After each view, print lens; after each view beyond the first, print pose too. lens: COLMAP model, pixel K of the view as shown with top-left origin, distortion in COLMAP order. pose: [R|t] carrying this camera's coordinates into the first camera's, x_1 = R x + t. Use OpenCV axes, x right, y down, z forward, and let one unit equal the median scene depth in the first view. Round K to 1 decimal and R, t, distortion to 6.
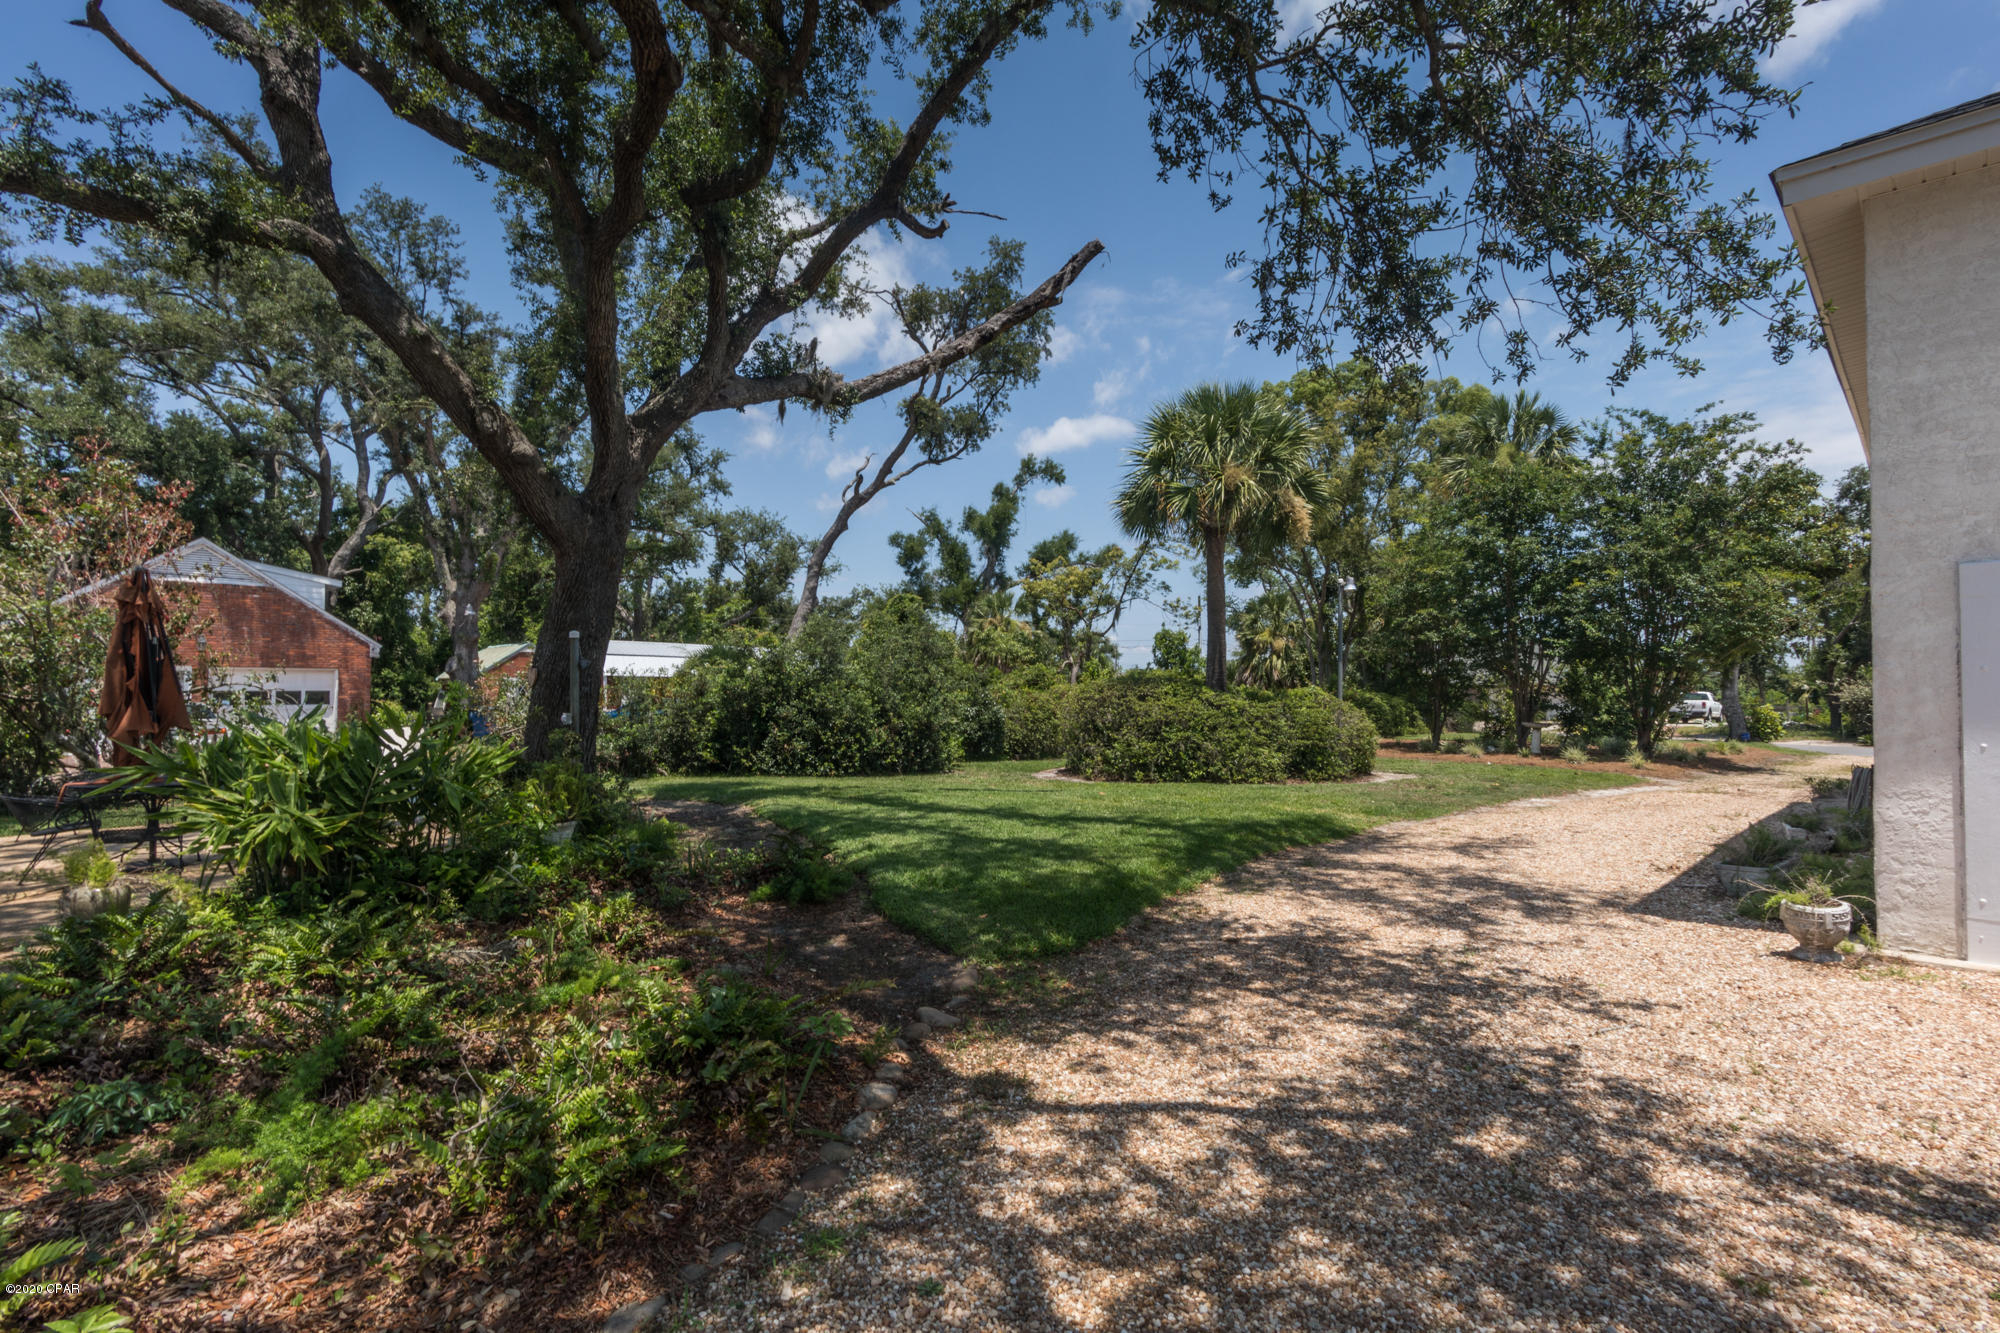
lens RADIAL K [[958.6, 0, 994.6], [0, 958.6, 667.5], [0, 0, 1]] dist [0.002517, -0.000604]
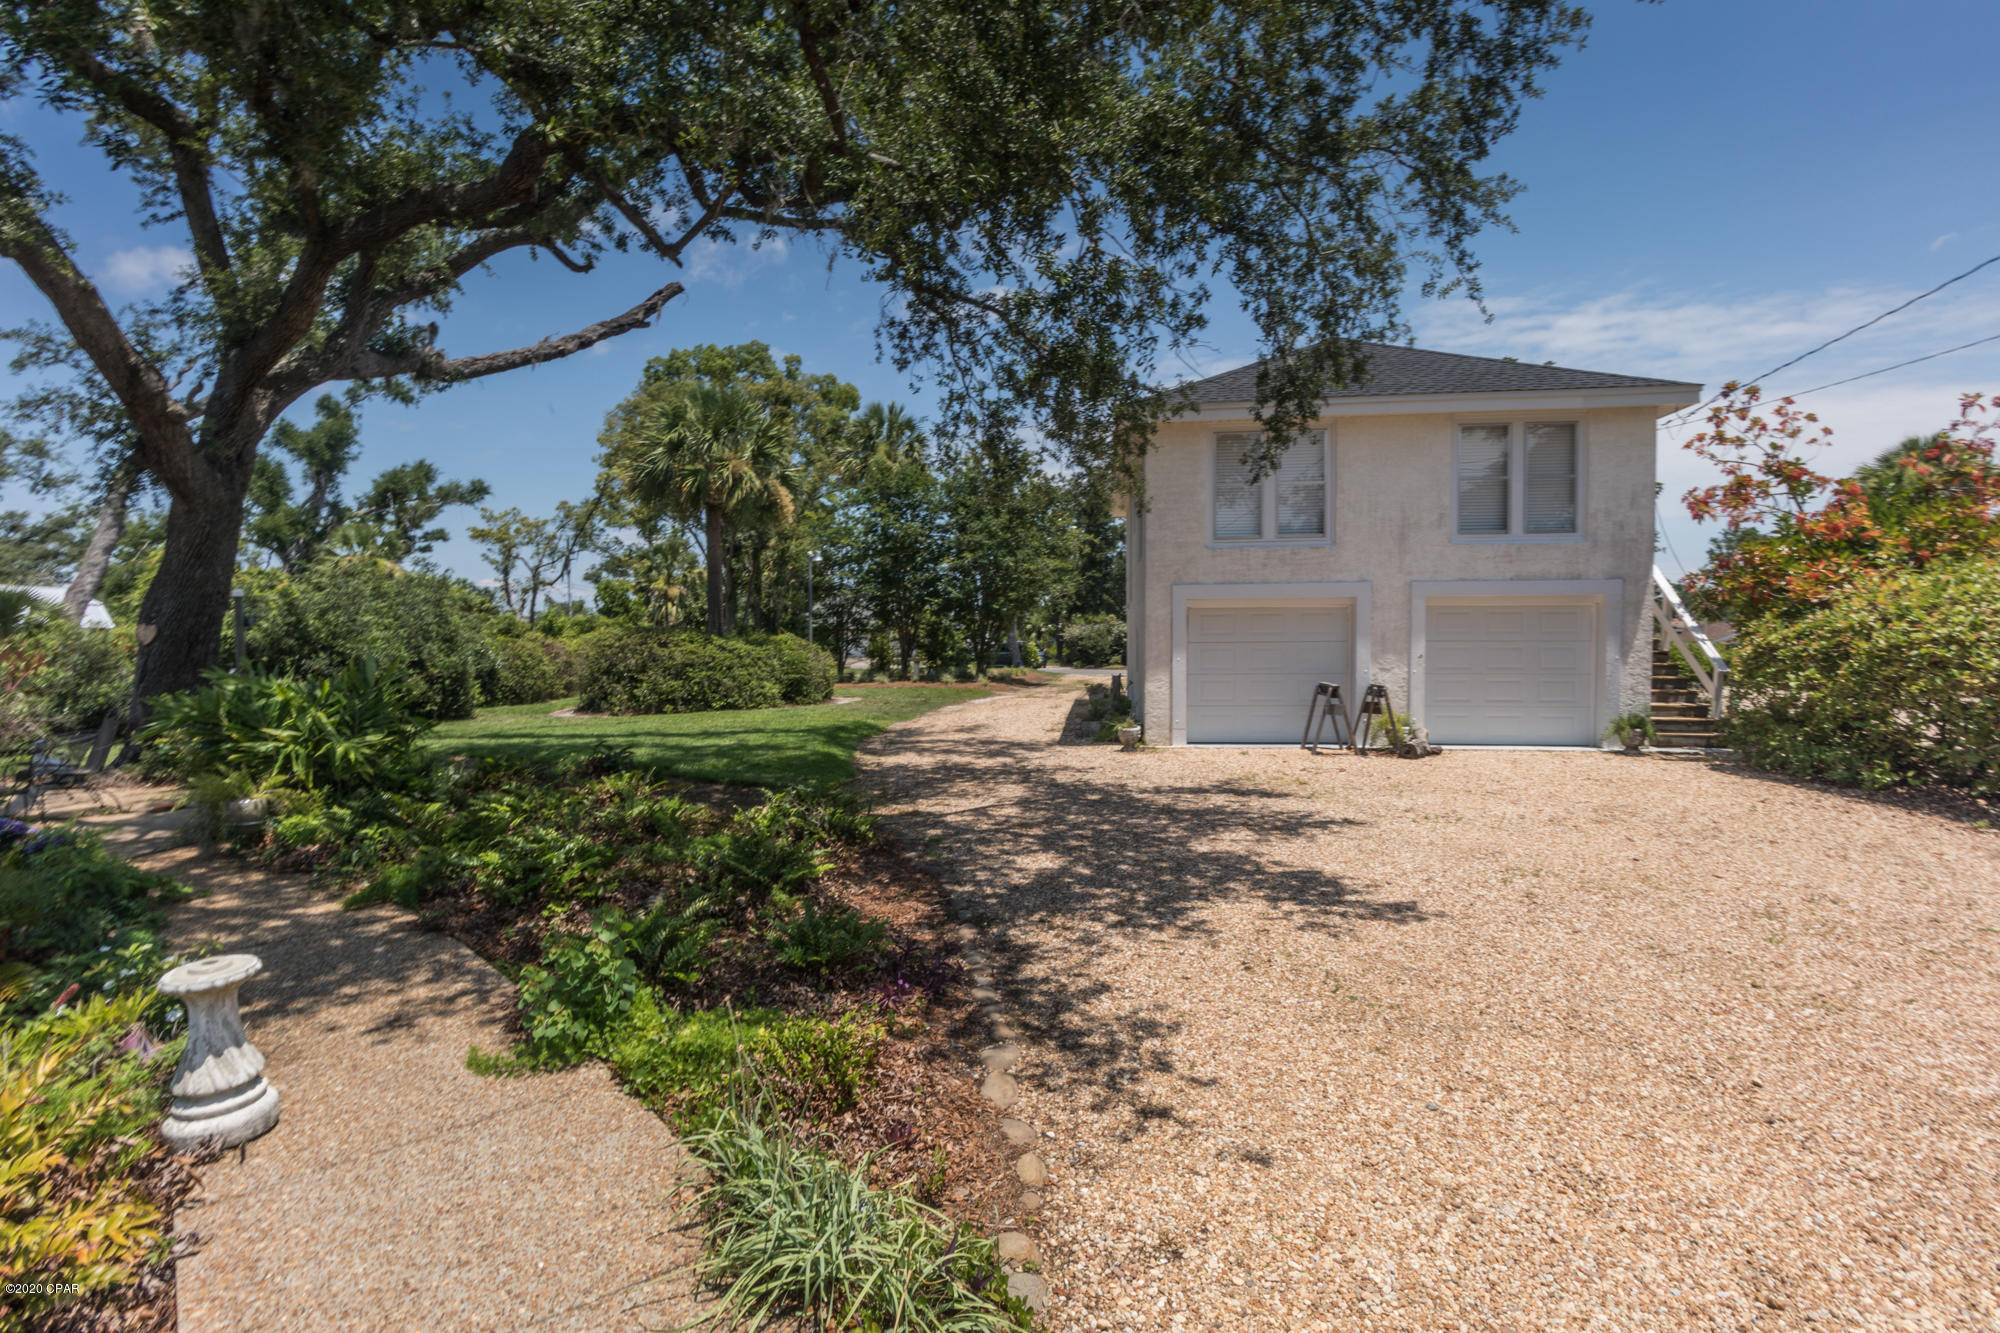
lens RADIAL K [[958.6, 0, 994.6], [0, 958.6, 667.5], [0, 0, 1]] dist [0.002517, -0.000604]
pose [[0.783594, -0.031267, 0.620485, -0.198096], [-0.005695, 0.998329, 0.057499, -0.008169], [-0.621247, -0.048590, 0.782107, -0.145019]]
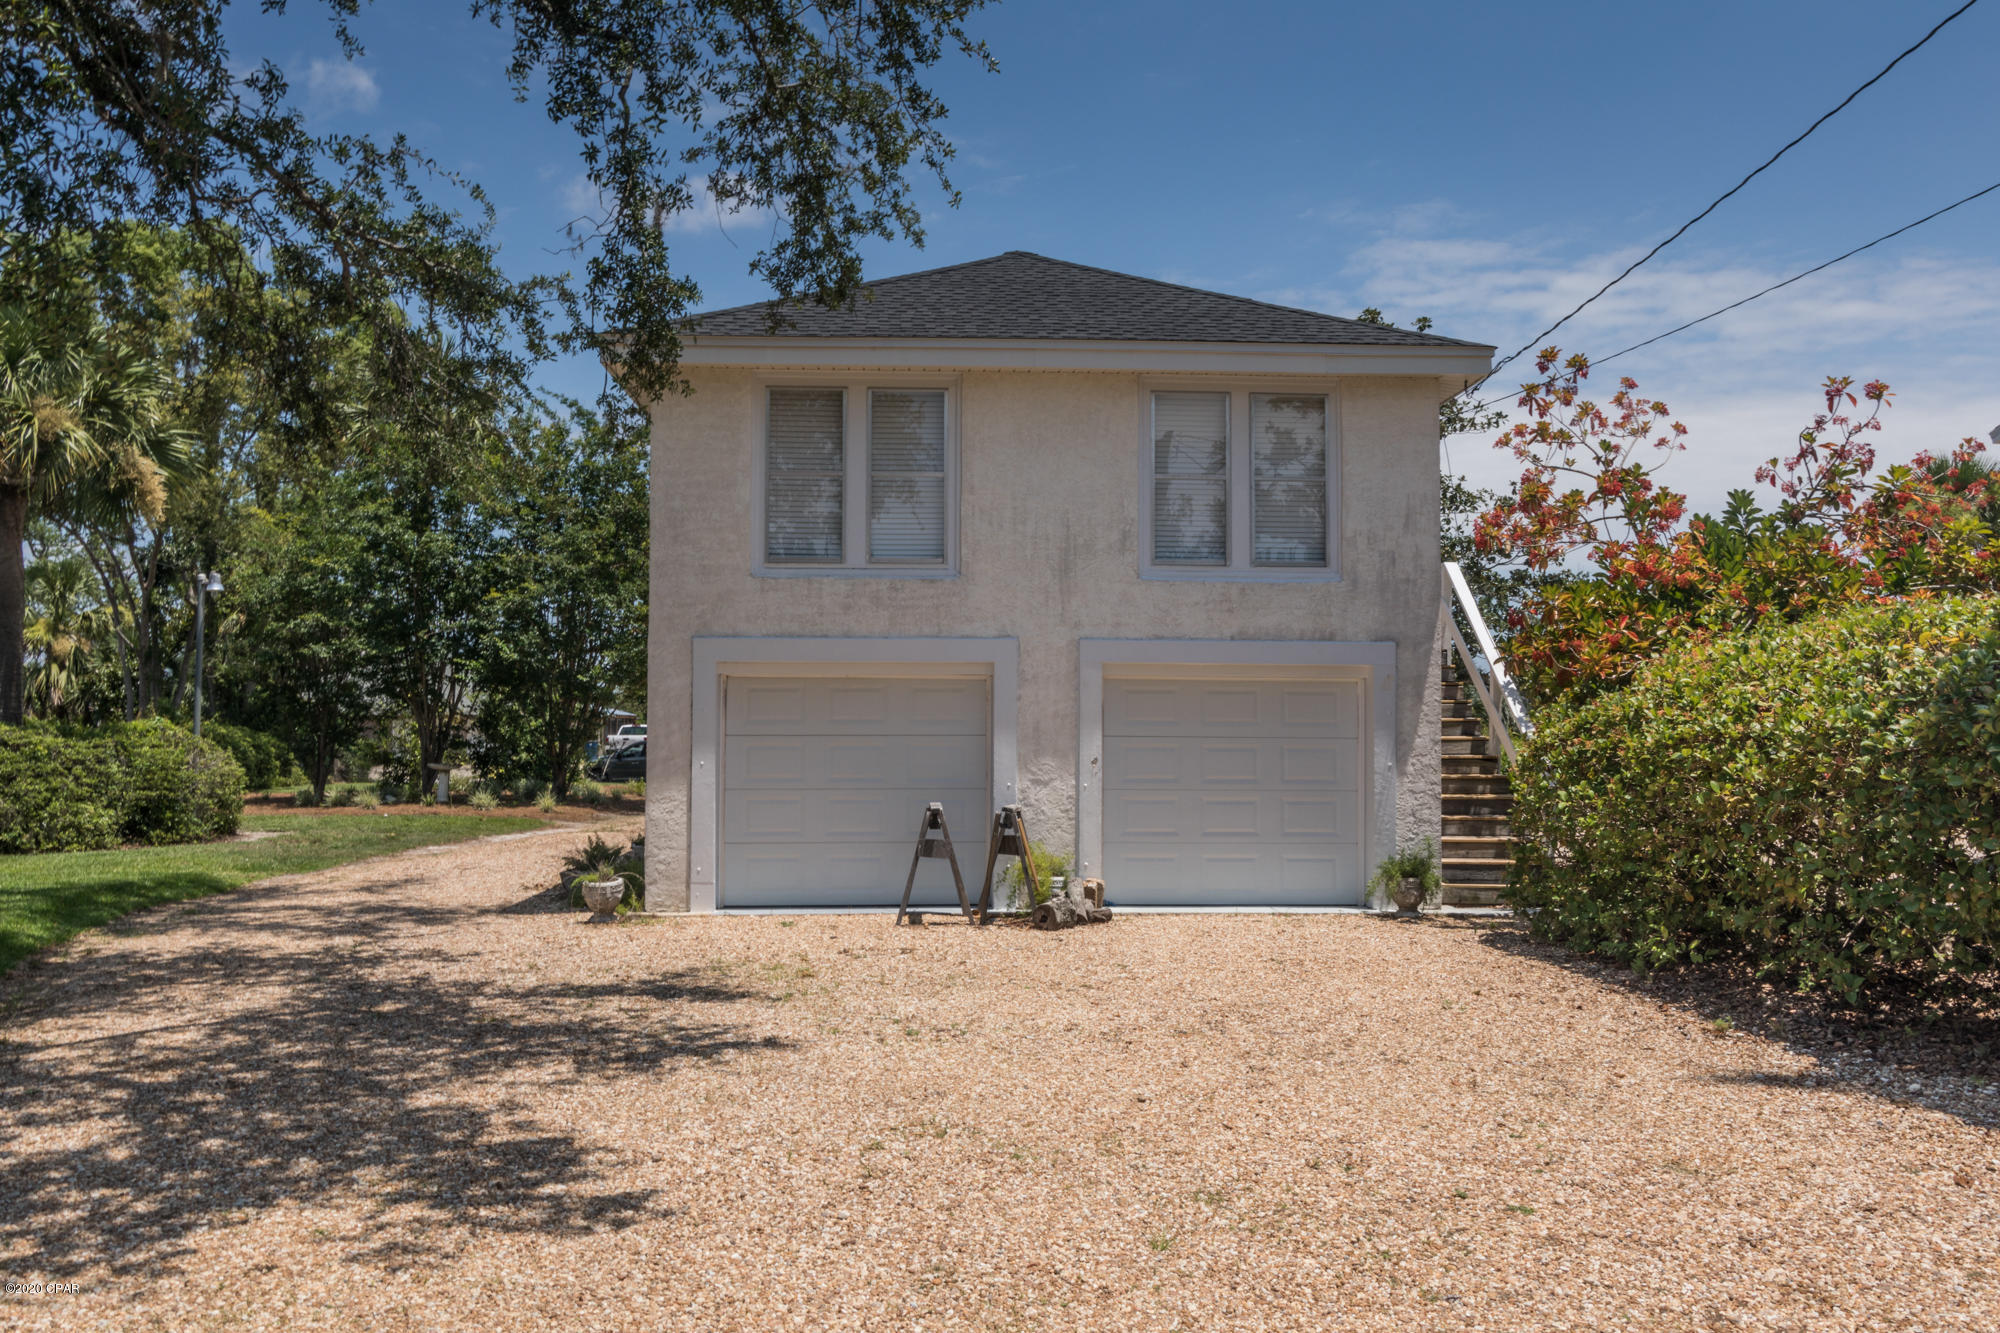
lens RADIAL K [[1555.4, 0, 994.8], [0, 1555.4, 659.9], [0, 0, 1]] dist [0.000555, 0.004261]
pose [[0.664961, 0.031244, 0.746224, -0.099875], [-0.019123, 0.999509, -0.024809, -0.005663], [-0.746633, 0.002228, 0.665233, -0.202980]]
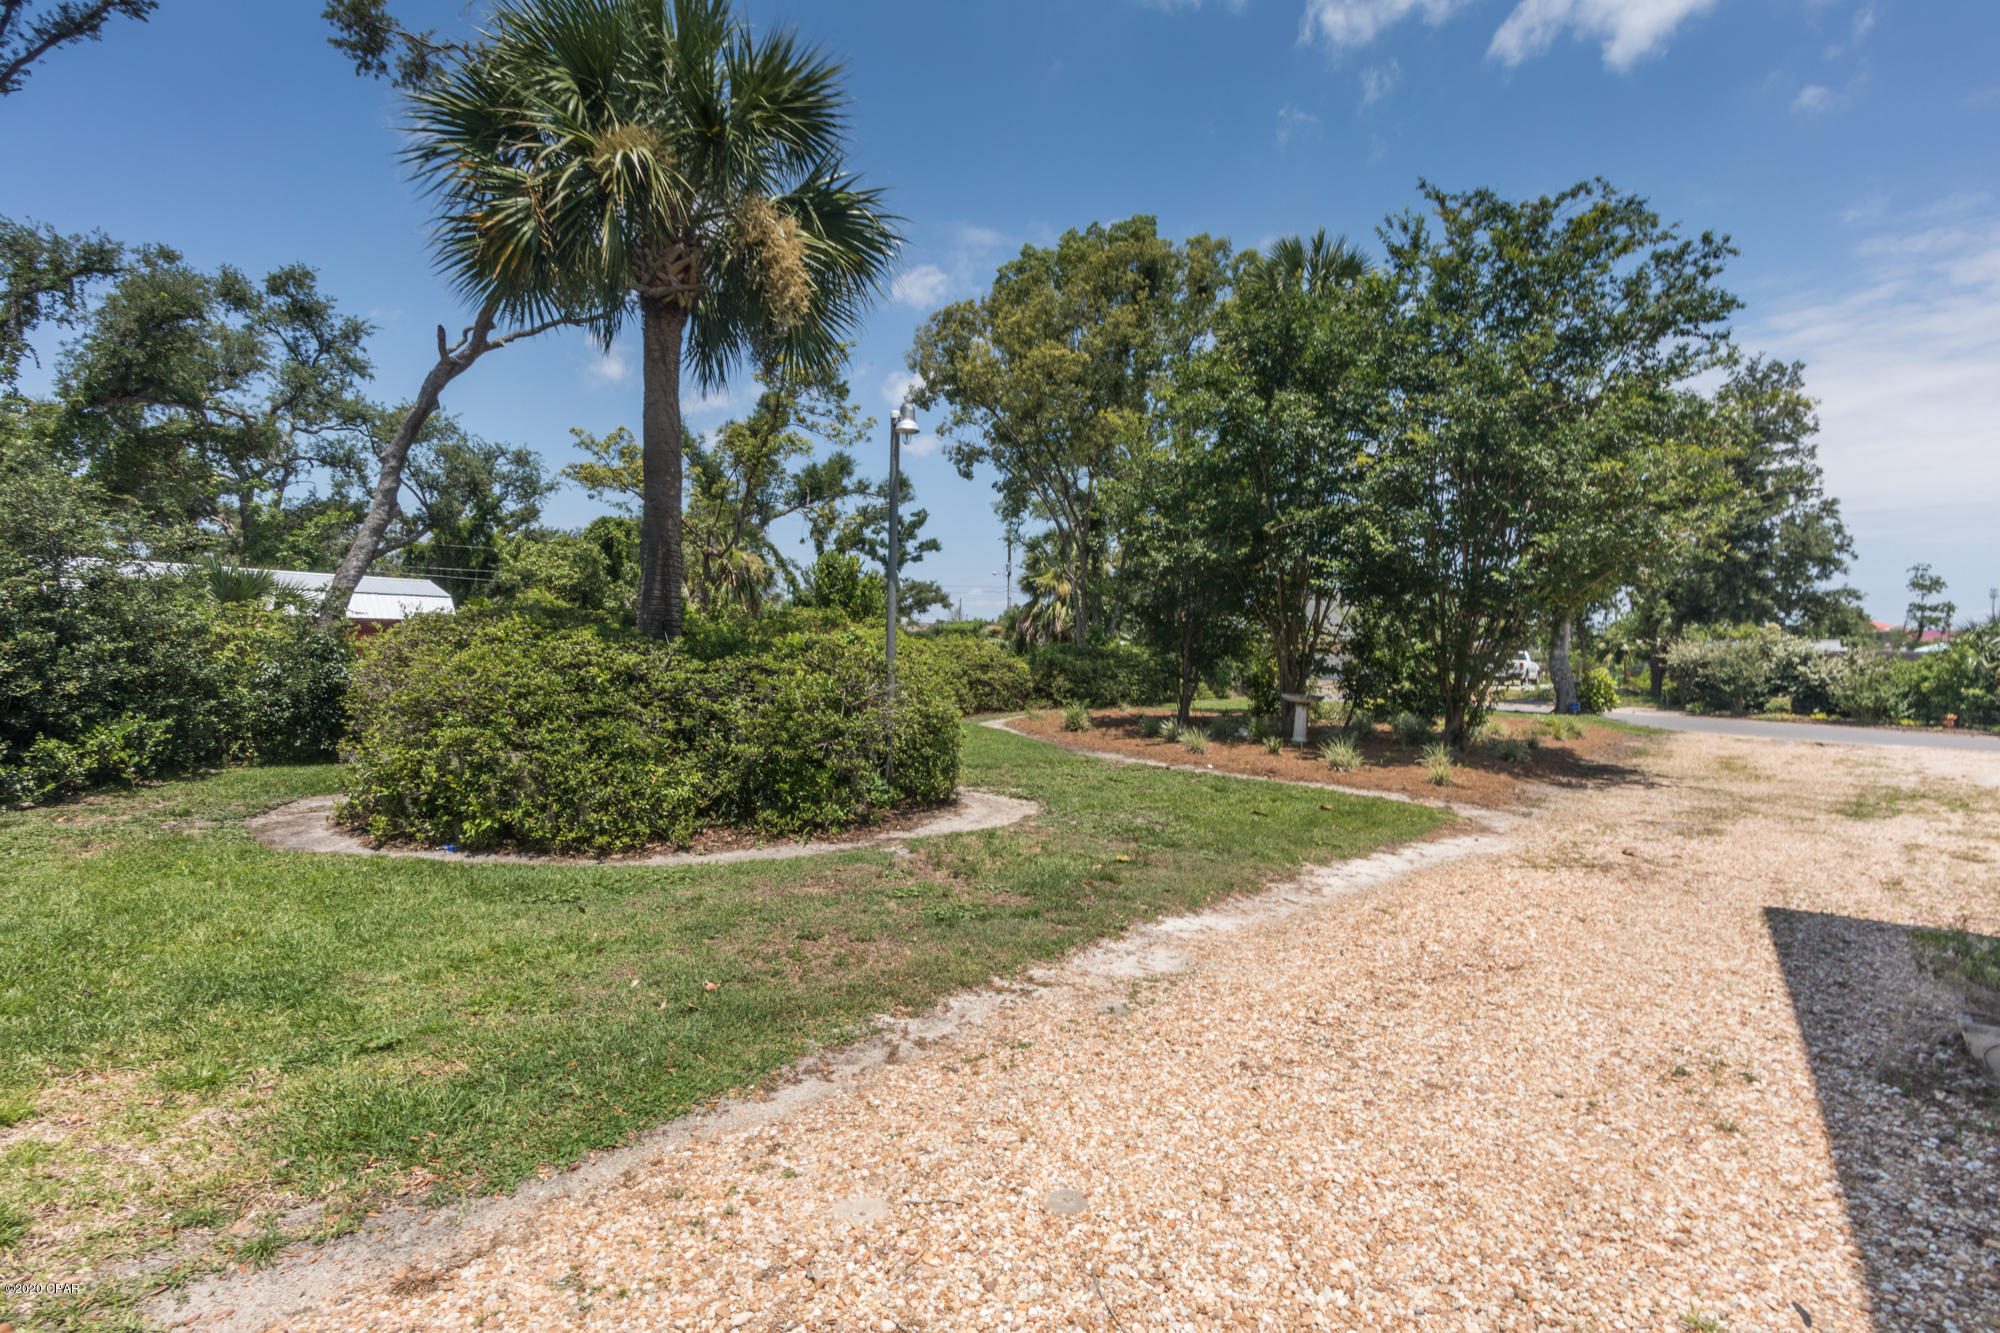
lens RADIAL K [[958.6, 0, 994.6], [0, 958.6, 667.5], [0, 0, 1]] dist [0.002517, -0.000604]
pose [[0.990070, 0.009479, 0.140255, 0.262851], [-0.016395, 0.998702, 0.048233, 0.011365], [-0.139616, -0.050054, 0.988940, 0.383319]]
